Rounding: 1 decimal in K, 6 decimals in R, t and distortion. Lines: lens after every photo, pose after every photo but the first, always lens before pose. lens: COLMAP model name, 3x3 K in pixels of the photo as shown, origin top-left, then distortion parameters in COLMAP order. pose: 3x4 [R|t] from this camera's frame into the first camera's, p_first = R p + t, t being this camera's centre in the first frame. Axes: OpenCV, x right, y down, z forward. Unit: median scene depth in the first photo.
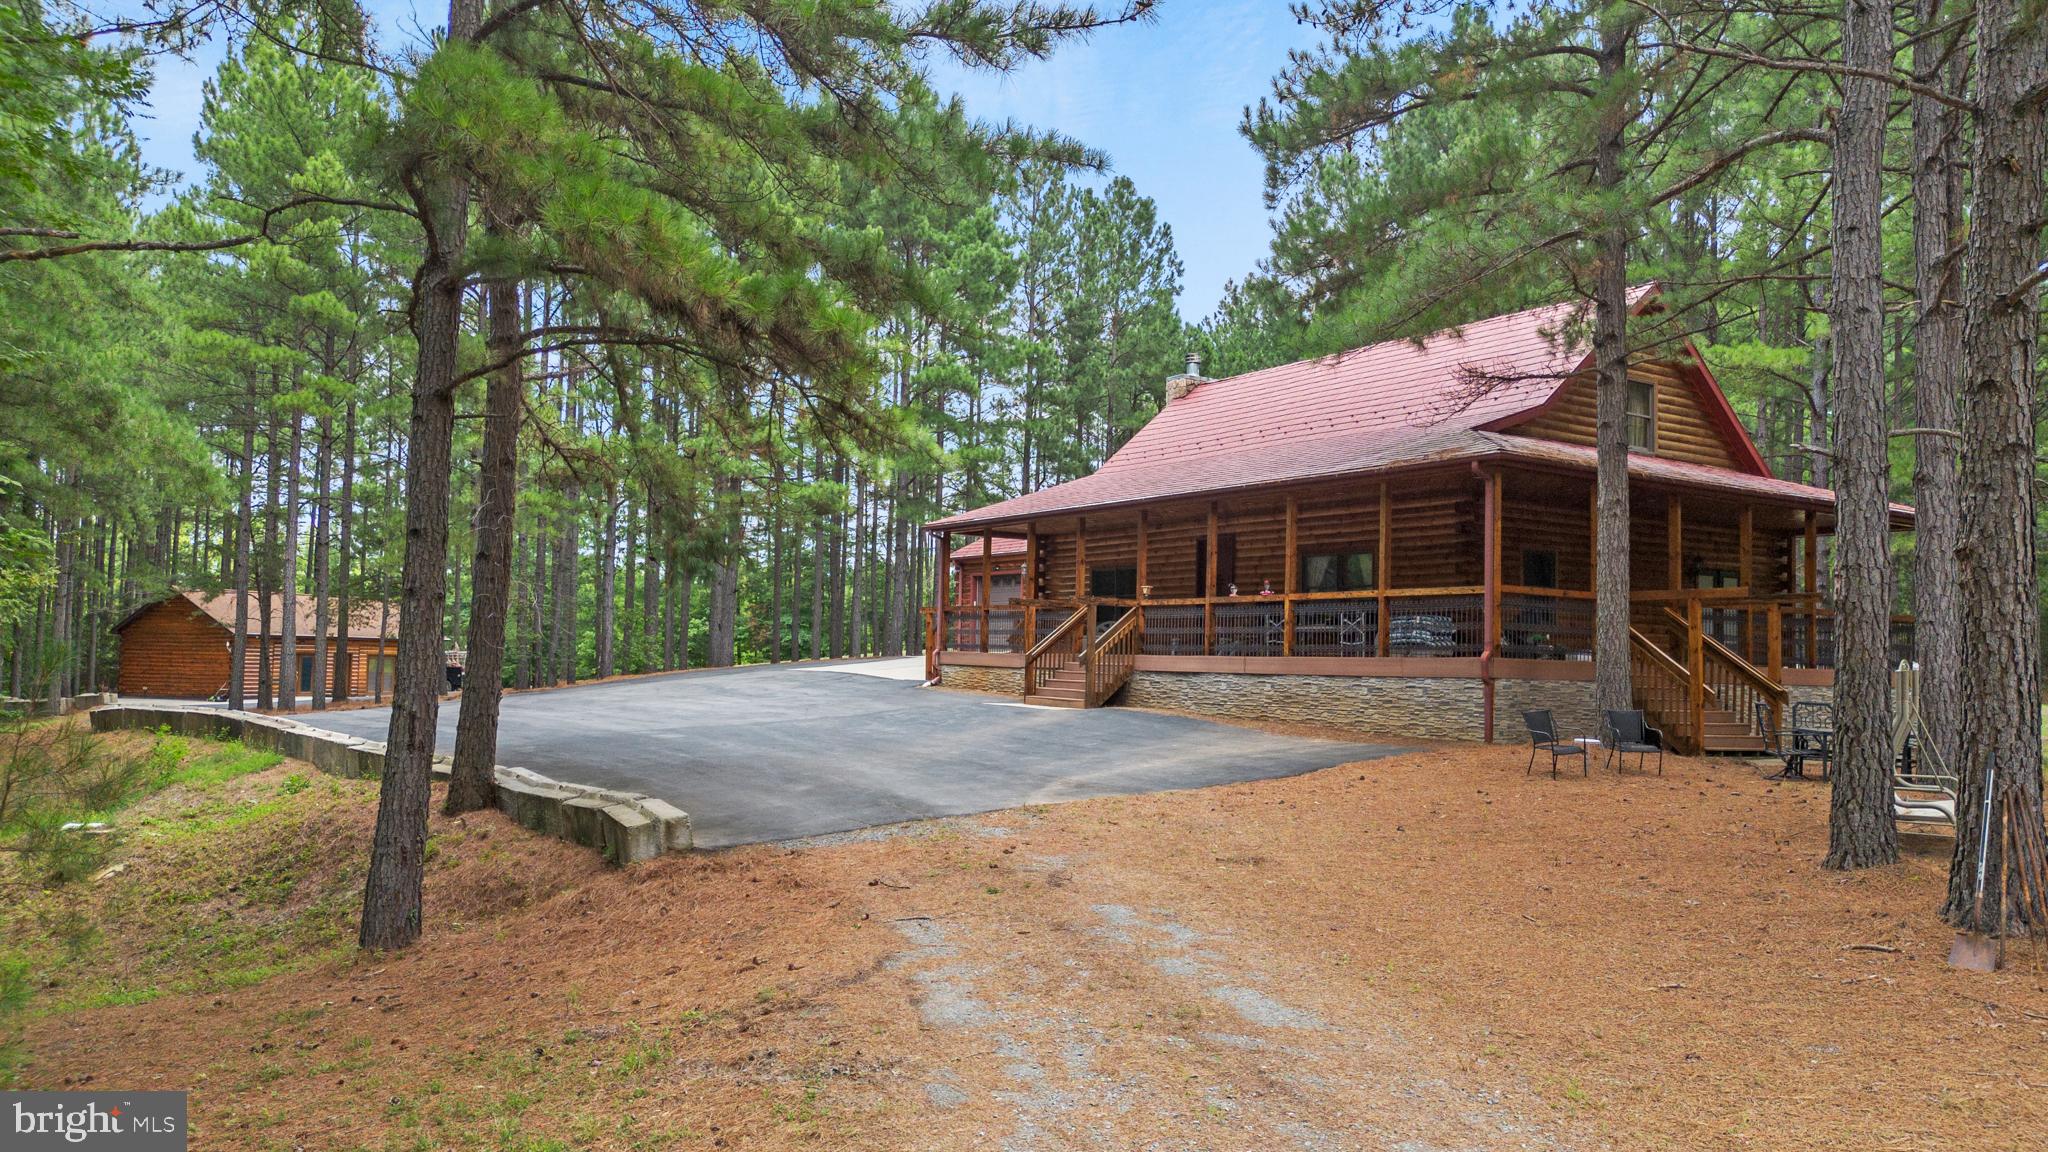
lens RADIAL K [[1519.7, 0, 1019.9], [0, 1519.7, 584.1], [0, 0, 1]] dist [0.040470, -0.039676]
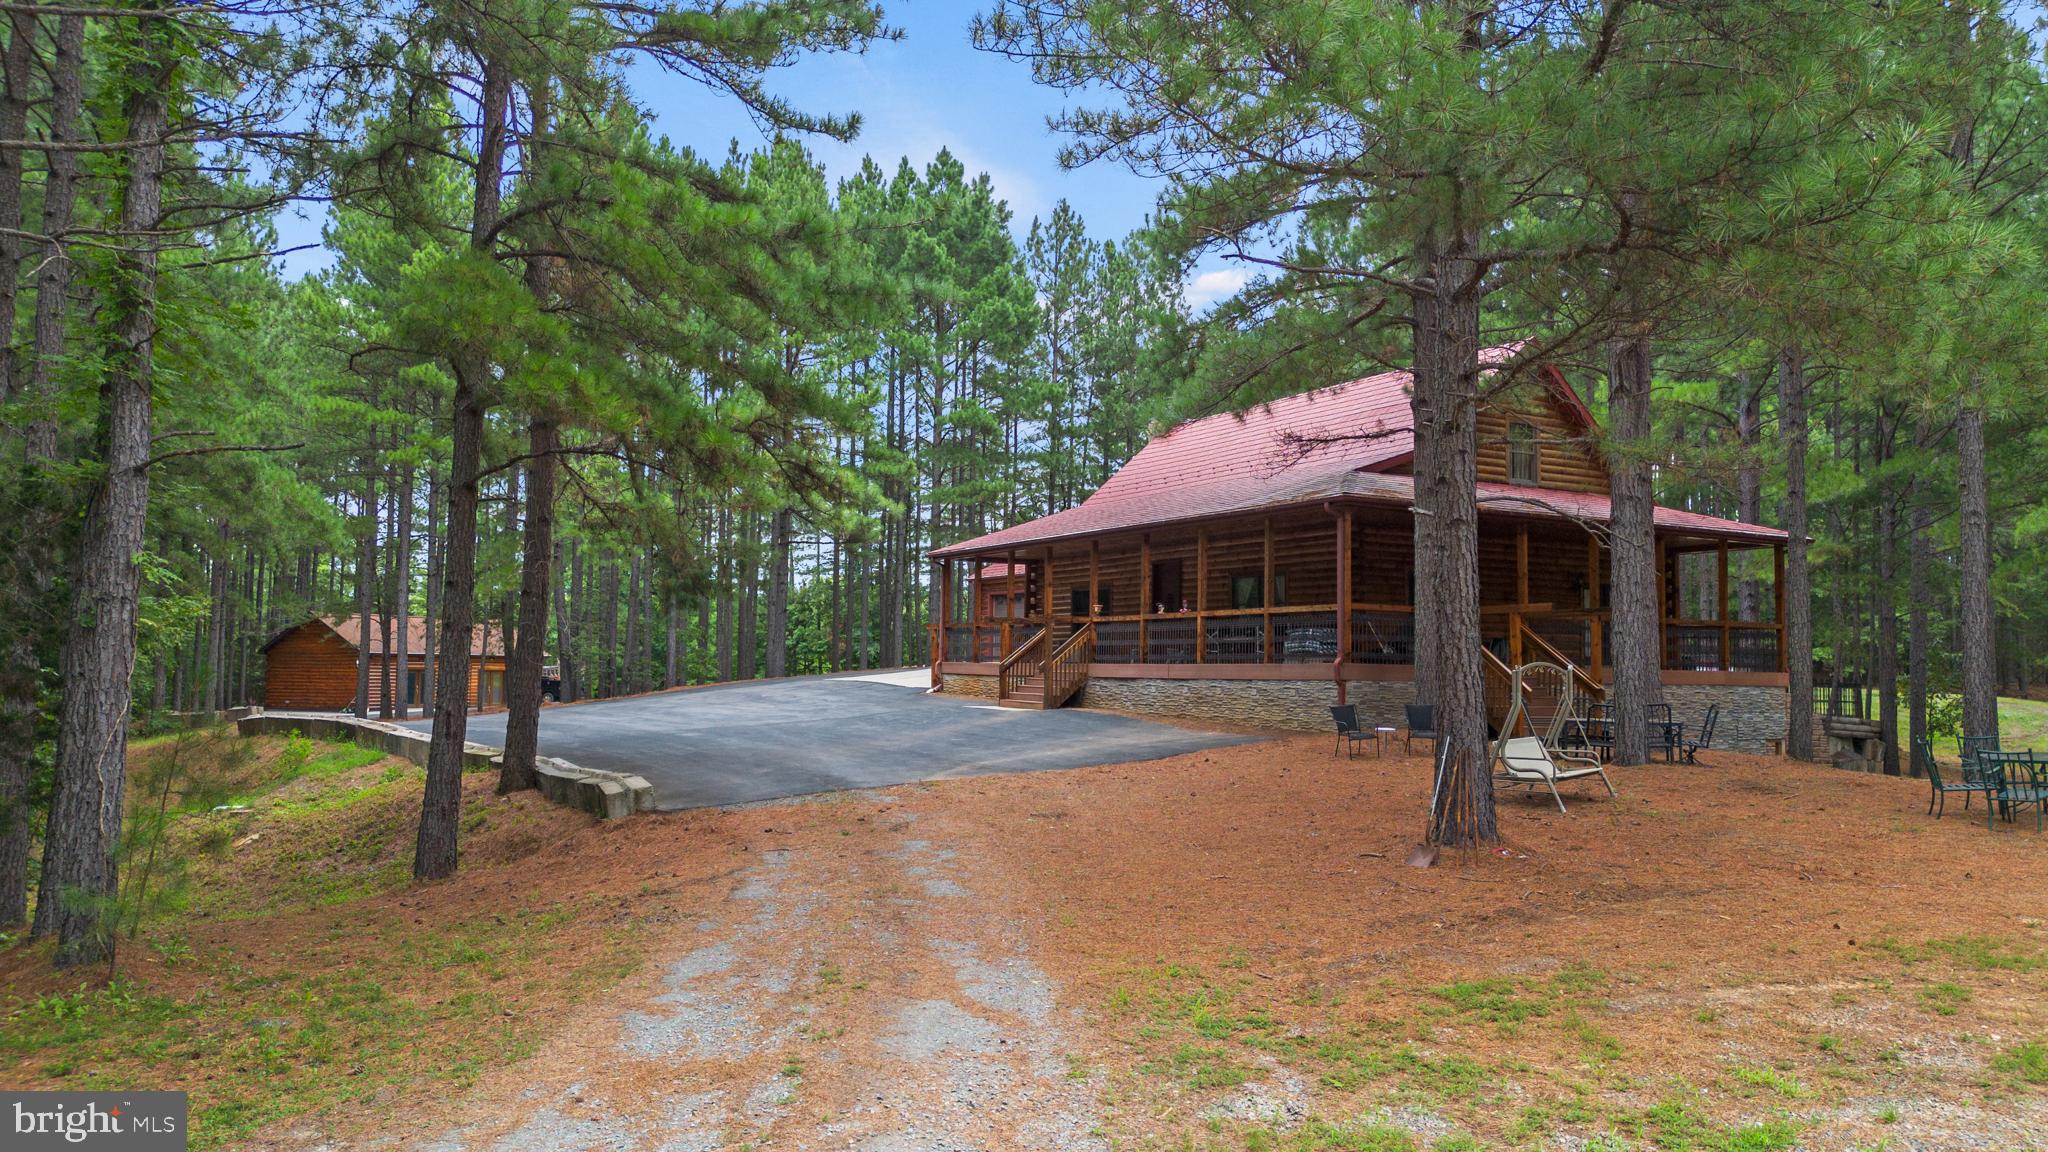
lens RADIAL K [[1519.7, 0, 1034.6], [0, 1519.7, 565.0], [0, 0, 1]] dist [0.040470, -0.039676]
pose [[0.997527, -0.015074, -0.068651, 0.129059], [0.013803, 0.999725, -0.018956, -0.009181], [0.068918, 0.017961, 0.997461, -0.200056]]
